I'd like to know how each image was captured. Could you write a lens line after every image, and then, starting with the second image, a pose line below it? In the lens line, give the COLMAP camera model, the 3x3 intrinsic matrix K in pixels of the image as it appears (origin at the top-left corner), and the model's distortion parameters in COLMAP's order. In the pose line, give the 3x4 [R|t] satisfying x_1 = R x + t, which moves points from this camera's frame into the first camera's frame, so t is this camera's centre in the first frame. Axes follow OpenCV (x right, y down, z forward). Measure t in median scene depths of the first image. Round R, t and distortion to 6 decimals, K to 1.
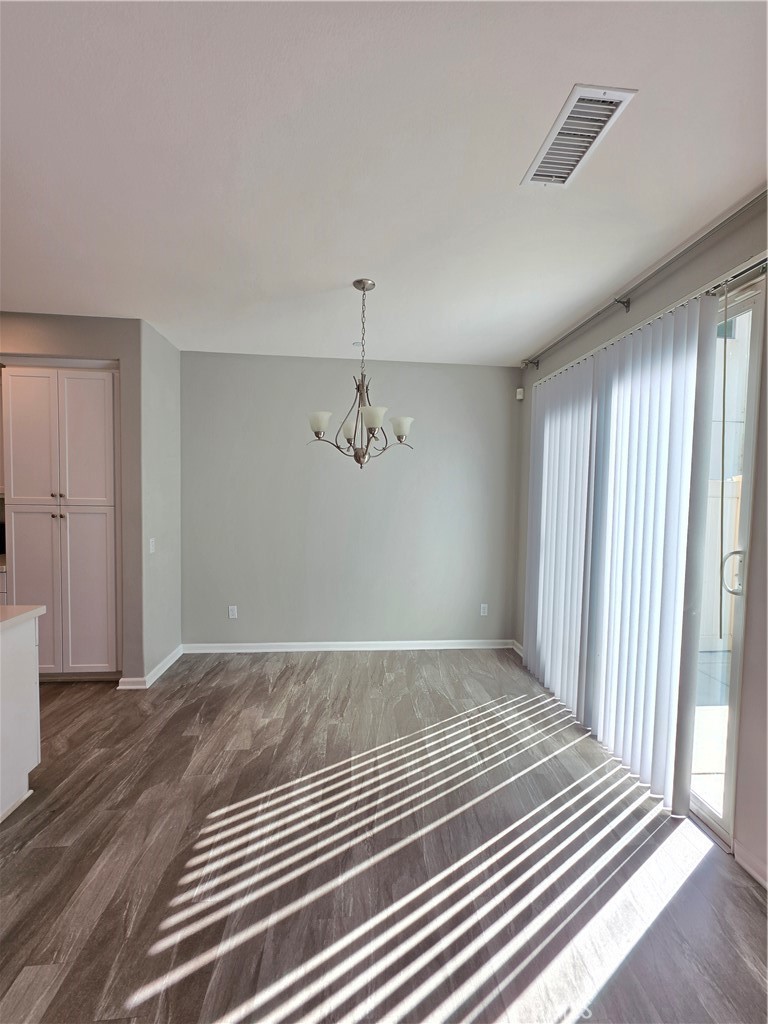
lens RADIAL K [[410.1, 0, 383.0], [0, 410.1, 508.0], [0, 0, 1]] dist [-0.003424, 0.001568]
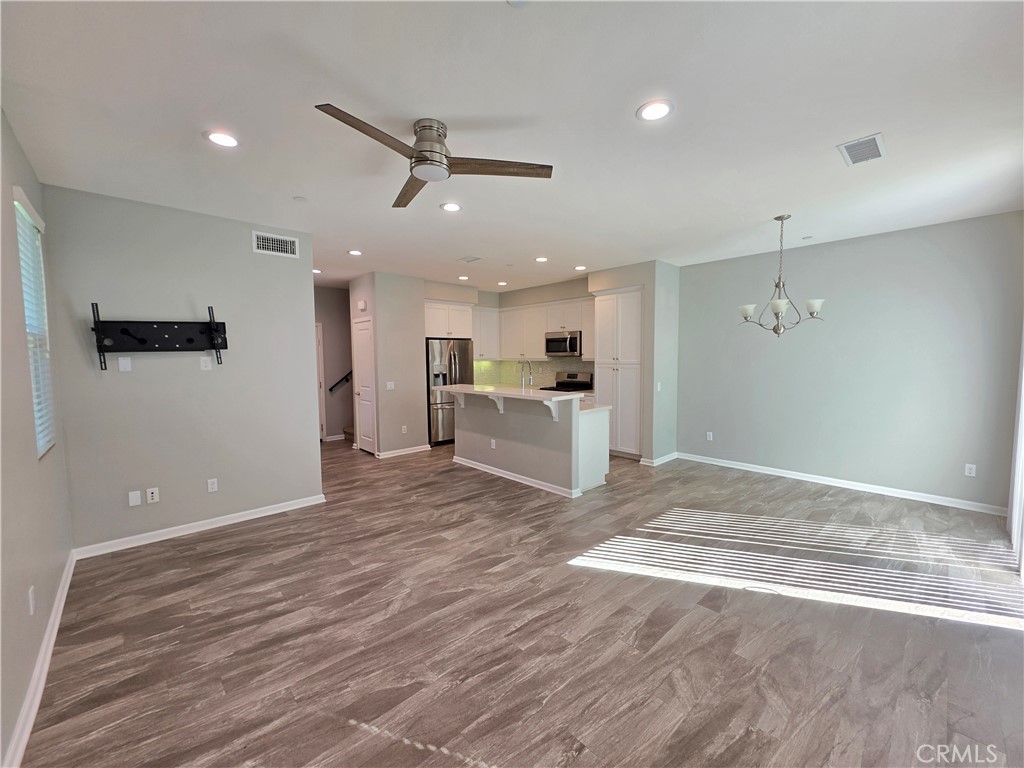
lens RADIAL K [[410.1, 0, 512.8], [0, 410.1, 381.7], [0, 0, 1]] dist [-0.003424, 0.001568]
pose [[0.620321, 0.026677, -0.783894, 0.485384], [-0.013533, 0.999637, 0.023310, 0.043141], [0.784231, -0.003852, 0.620457, -0.663514]]
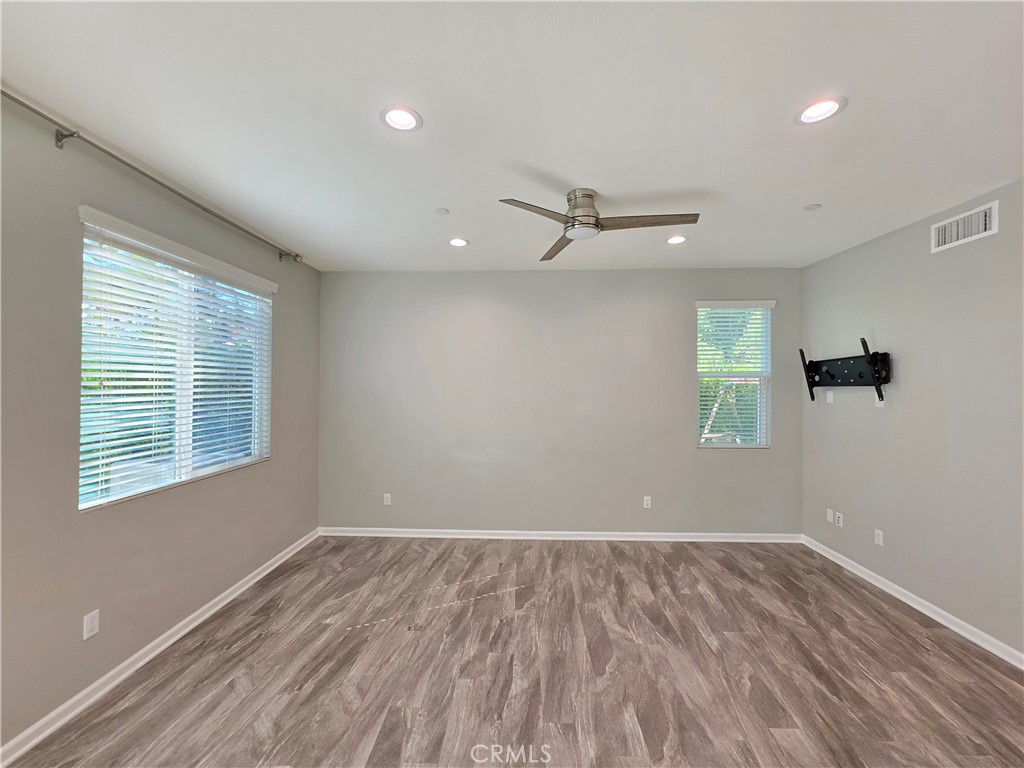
lens RADIAL K [[410.1, 0, 510.2], [0, 410.1, 384.0], [0, 0, 1]] dist [-0.003424, 0.001568]
pose [[-0.993058, -0.019980, 0.115920, -0.222219], [-0.014839, 0.998875, 0.045047, -0.053302], [-0.116690, 0.043015, -0.992236, 0.659827]]
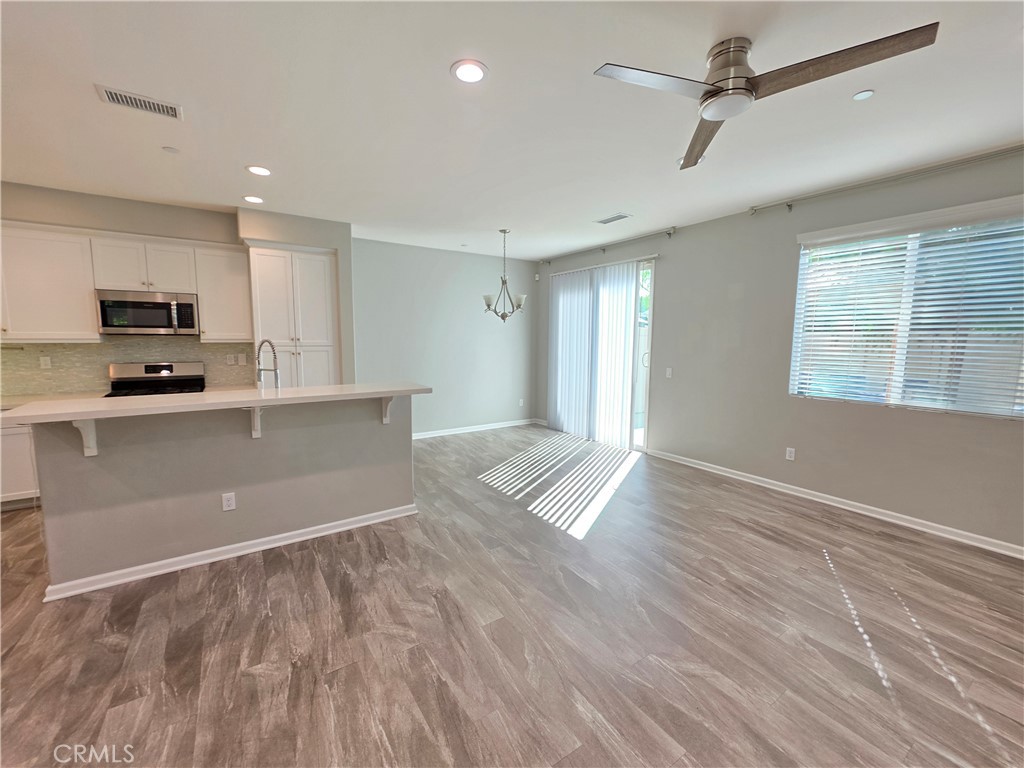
lens RADIAL K [[410.1, 0, 501.8], [0, 410.1, 386.4], [0, 0, 1]] dist [-0.003424, 0.001568]
pose [[0.879969, -0.067406, 0.470225, -0.936001], [0.029624, 0.995741, 0.087300, 0.033266], [-0.474107, -0.062892, 0.878218, -0.721729]]
